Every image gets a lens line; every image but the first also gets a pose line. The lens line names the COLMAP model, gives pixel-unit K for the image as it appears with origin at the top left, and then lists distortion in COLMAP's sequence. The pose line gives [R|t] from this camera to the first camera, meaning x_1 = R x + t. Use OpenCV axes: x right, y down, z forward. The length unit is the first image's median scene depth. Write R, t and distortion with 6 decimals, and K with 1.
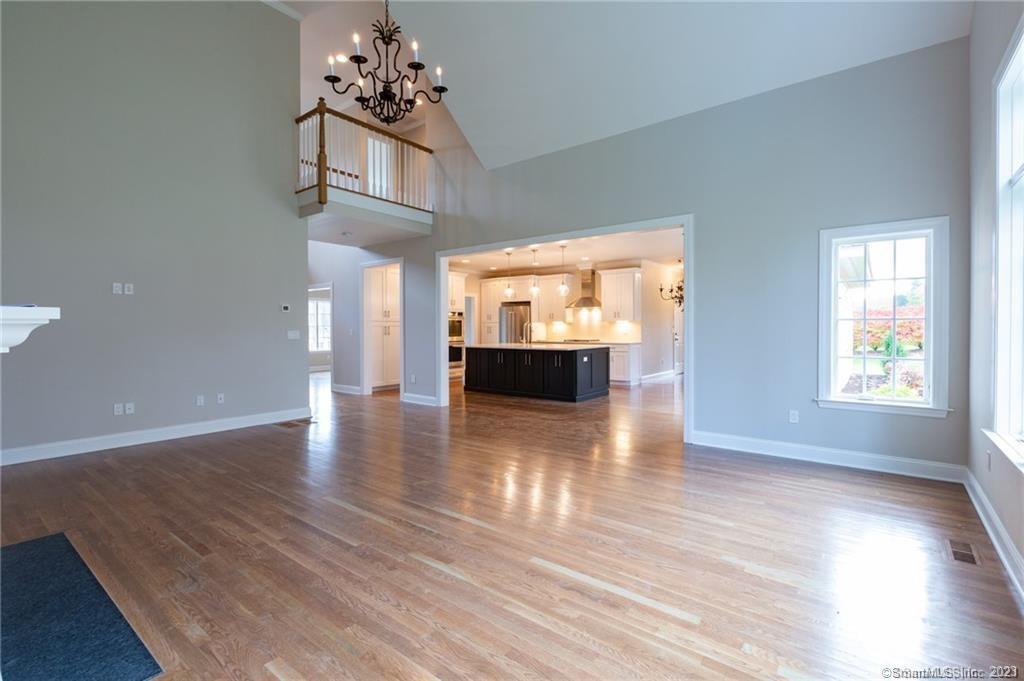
lens RADIAL K [[459.2, 0, 486.9], [0, 459.2, 337.3], [0, 0, 1]] dist [0.001796, 0.000288]
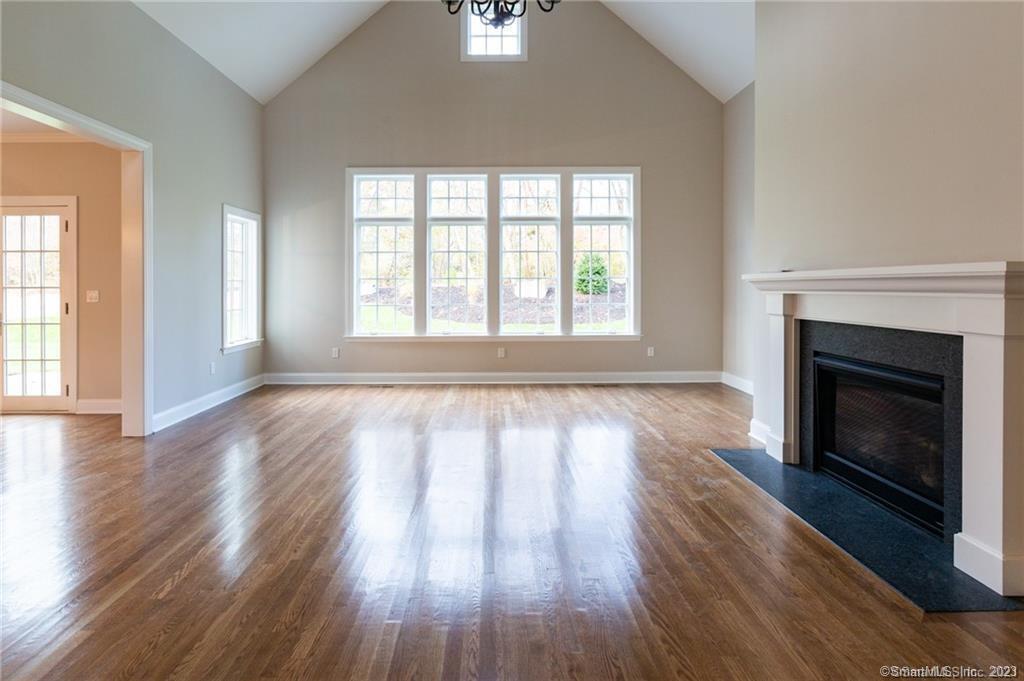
lens RADIAL K [[489.2, 0, 507.3], [0, 489.2, 286.6], [0, 0, 1]] dist [-0.000604, -0.000233]
pose [[-0.663345, -0.000874, 0.748313, -0.876810], [0.012702, 0.999842, 0.012428, -0.024592], [-0.748206, 0.017749, -0.663230, 1.566607]]
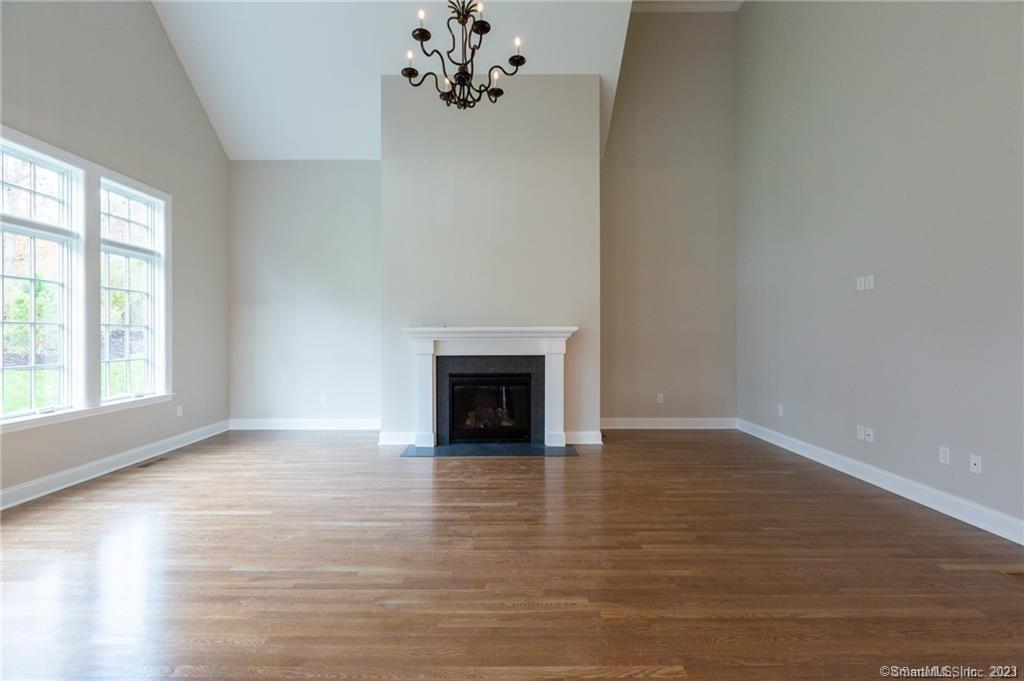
lens RADIAL K [[459.2, 0, 486.9], [0, 459.2, 337.3], [0, 0, 1]] dist [0.001796, 0.000288]
pose [[-0.770469, 0.003695, -0.637467, 0.332968], [-0.009436, 0.999808, 0.017200, -0.028658], [0.637408, 0.019267, -0.770286, 1.747430]]
